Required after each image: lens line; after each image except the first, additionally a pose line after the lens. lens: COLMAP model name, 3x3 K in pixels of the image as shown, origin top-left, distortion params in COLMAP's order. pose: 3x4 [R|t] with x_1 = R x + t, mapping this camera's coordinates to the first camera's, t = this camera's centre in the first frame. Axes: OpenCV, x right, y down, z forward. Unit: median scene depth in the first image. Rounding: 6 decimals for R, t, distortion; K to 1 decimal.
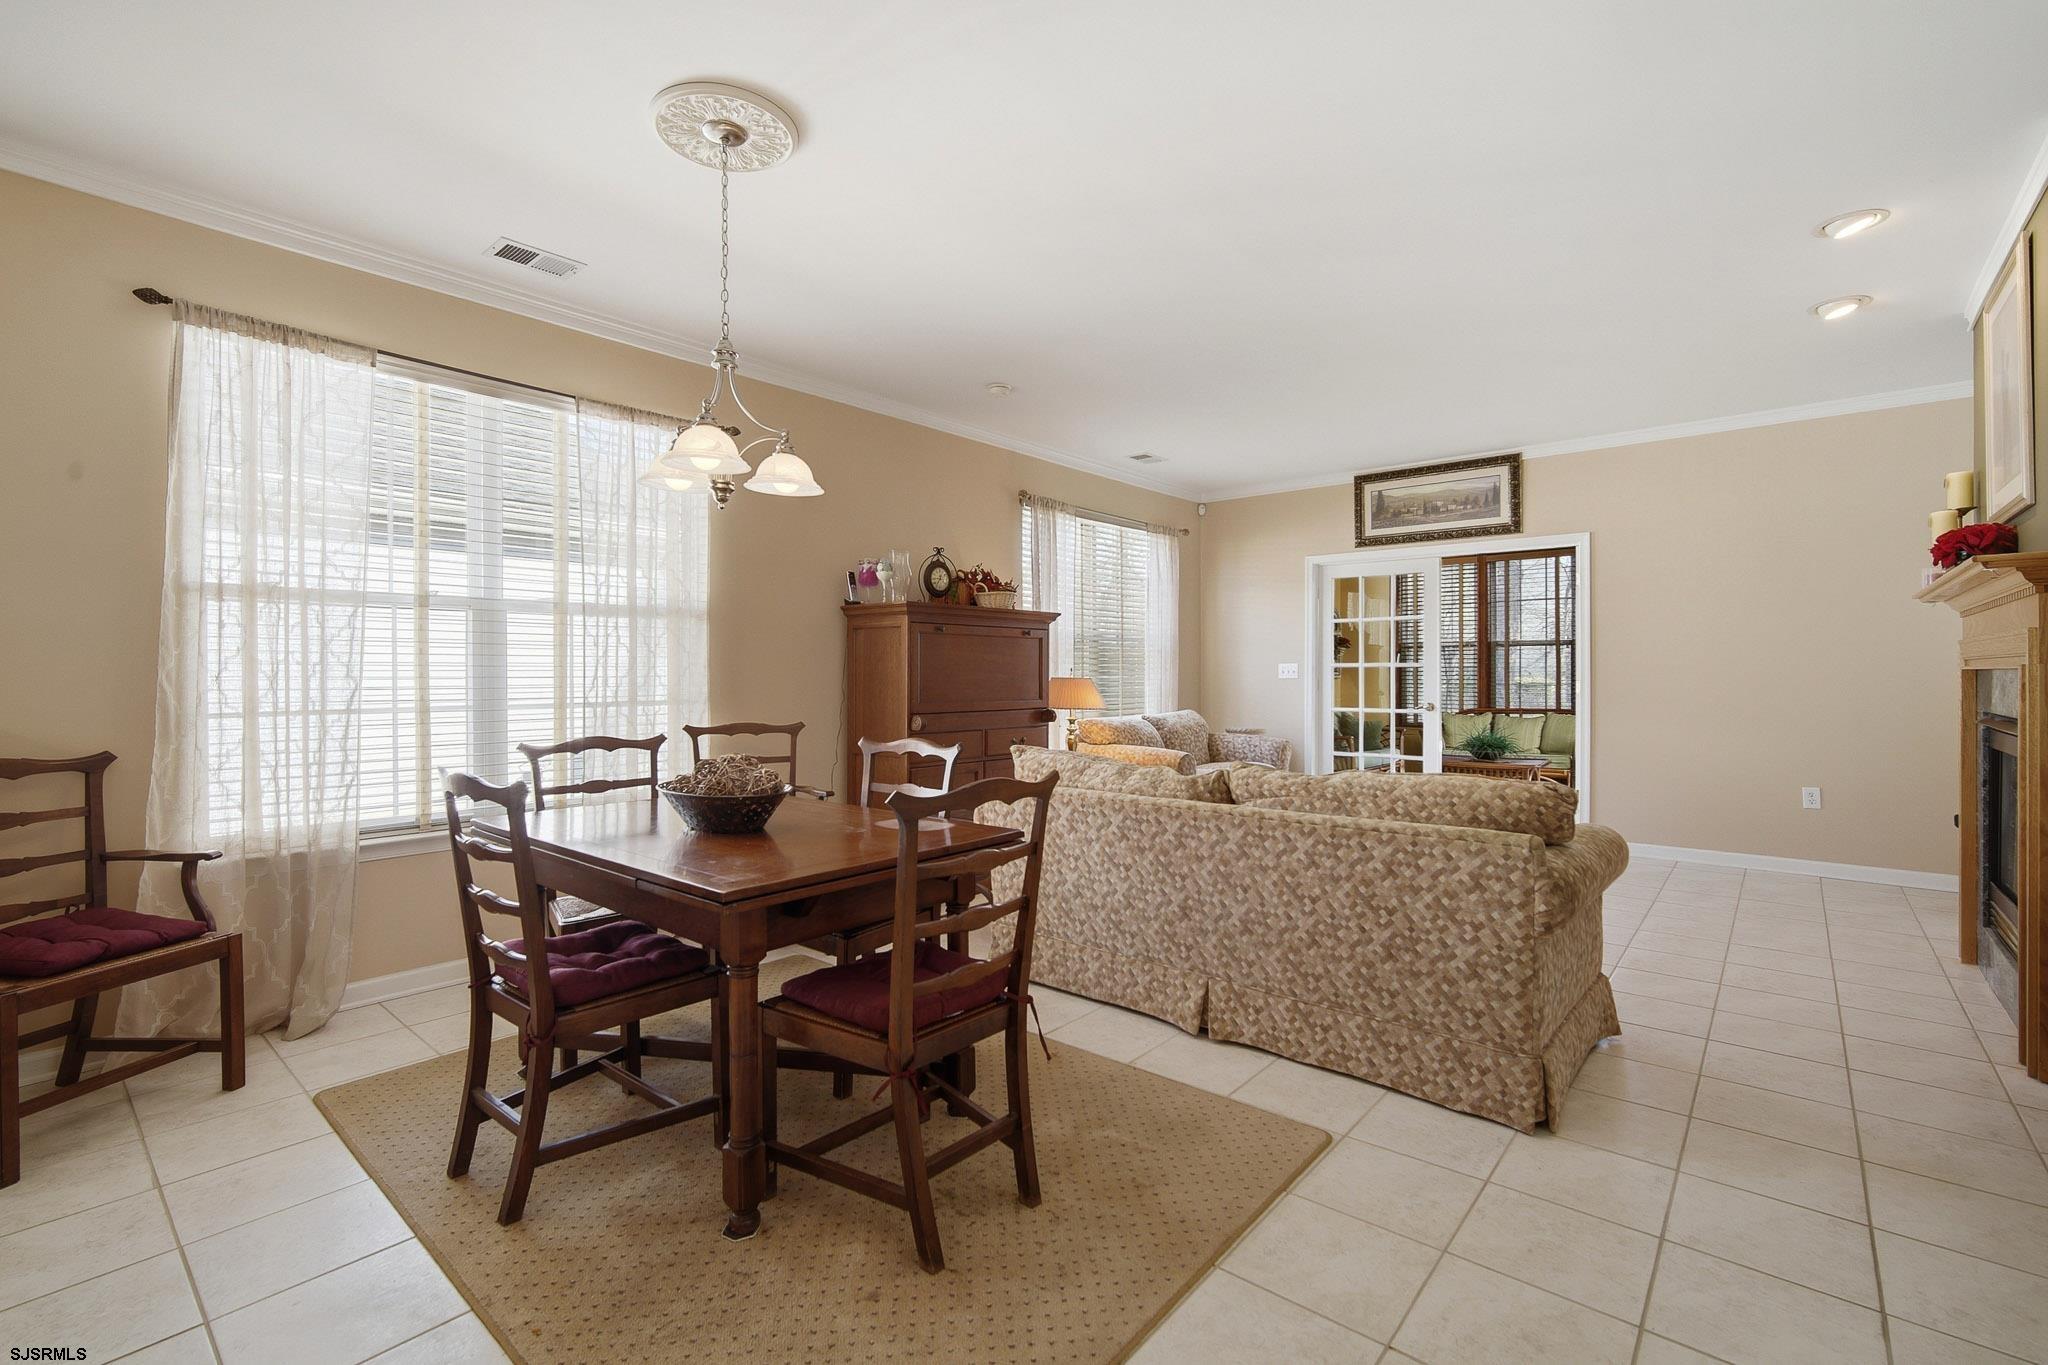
lens RADIAL K [[898.9, 0, 1029.9], [0, 898.9, 677.1], [0, 0, 1]] dist [-0.002844, 0.000636]
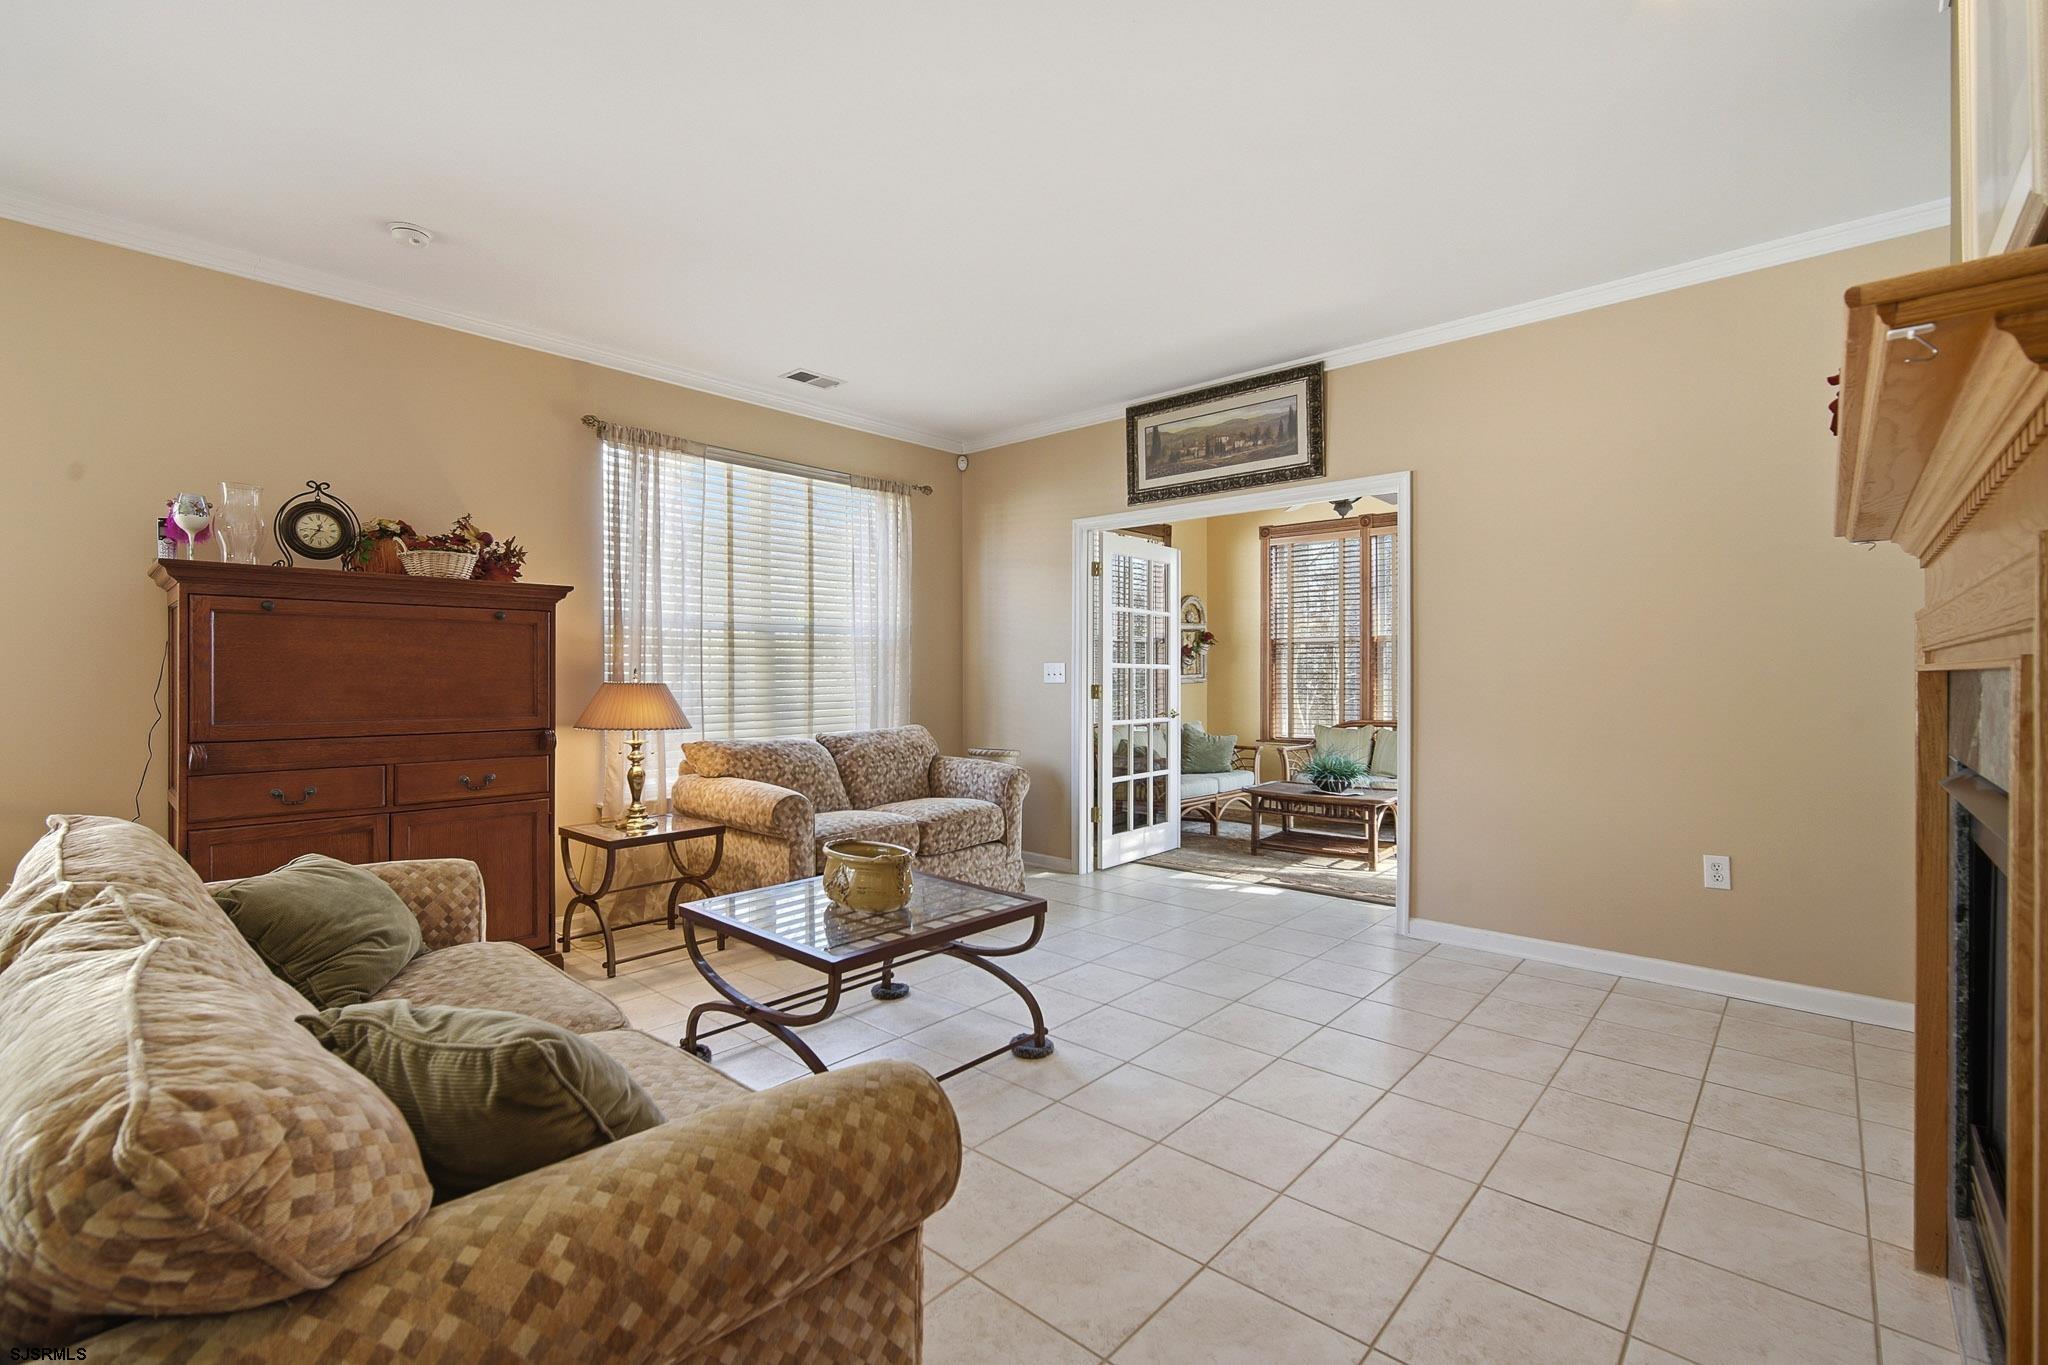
lens RADIAL K [[898.8, 0, 1019.8], [0, 898.8, 683.0], [0, 0, 1]] dist [-0.005205, 0.000075]
pose [[0.999564, 0.000343, -0.029517, 0.481481], [-0.000209, 0.999990, 0.004540, -0.003378], [0.029518, -0.004532, 0.999554, 0.426026]]
